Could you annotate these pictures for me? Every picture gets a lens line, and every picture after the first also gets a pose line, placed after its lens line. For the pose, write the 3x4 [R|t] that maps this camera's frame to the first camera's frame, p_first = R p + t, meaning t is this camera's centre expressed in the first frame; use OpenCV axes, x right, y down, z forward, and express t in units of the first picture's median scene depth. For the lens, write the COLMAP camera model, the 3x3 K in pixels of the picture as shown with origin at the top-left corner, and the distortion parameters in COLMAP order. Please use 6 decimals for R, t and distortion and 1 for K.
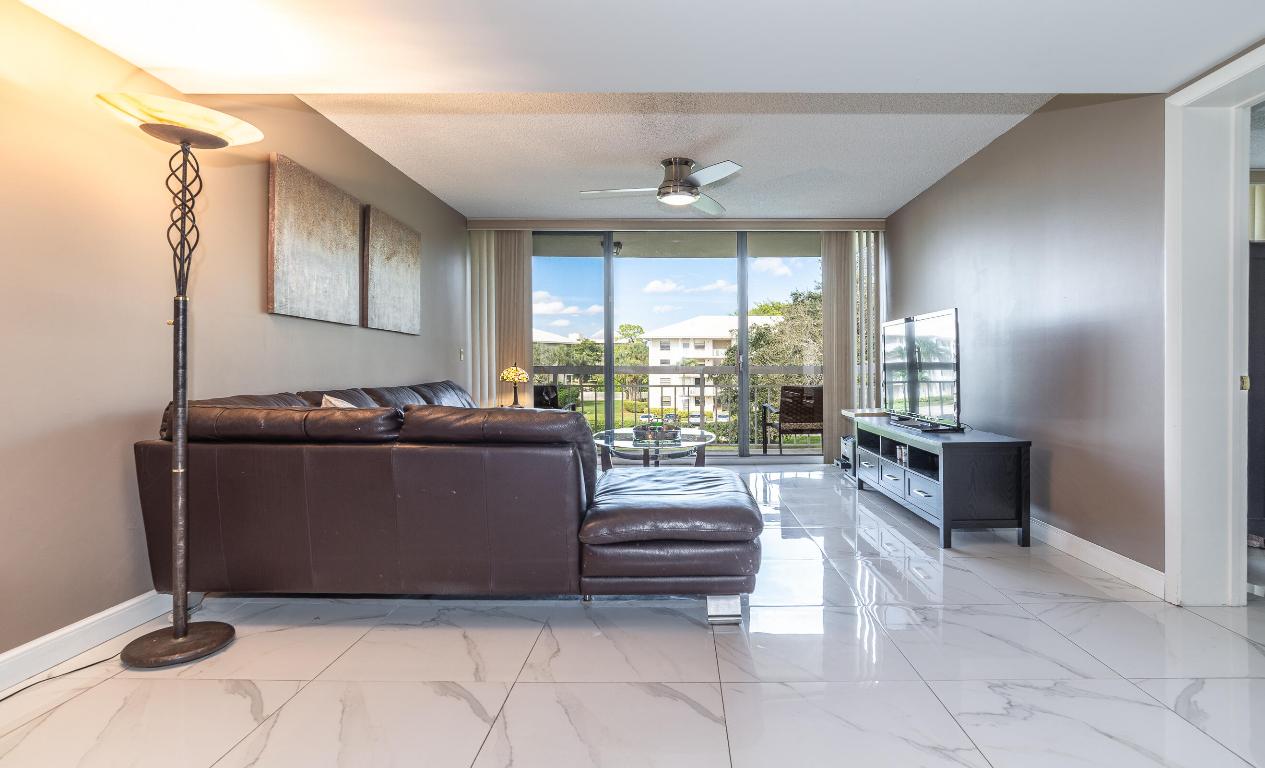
lens RADIAL K [[683.9, 0, 632.5], [0, 683.9, 384.0], [0, 0, 1]] dist [0.052429, 0.000448]
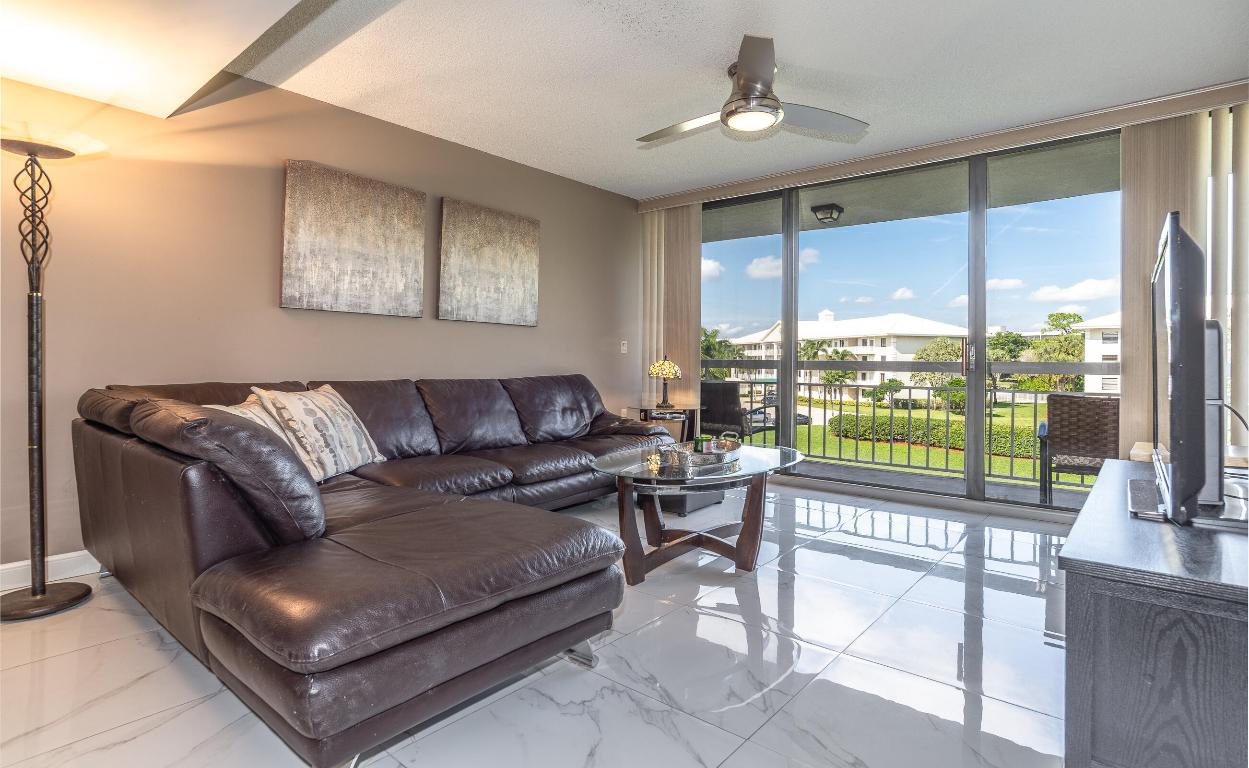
lens RADIAL K [[632.3, 0, 624.5], [0, 632.3, 384.0], [0, 0, 1]] dist [-0.023100, 0.018765]
pose [[0.774092, 0.029632, -0.632379, 0.410467], [-0.023518, 0.999560, 0.018048, -0.011247], [0.632636, 0.000902, 0.774449, 0.465190]]
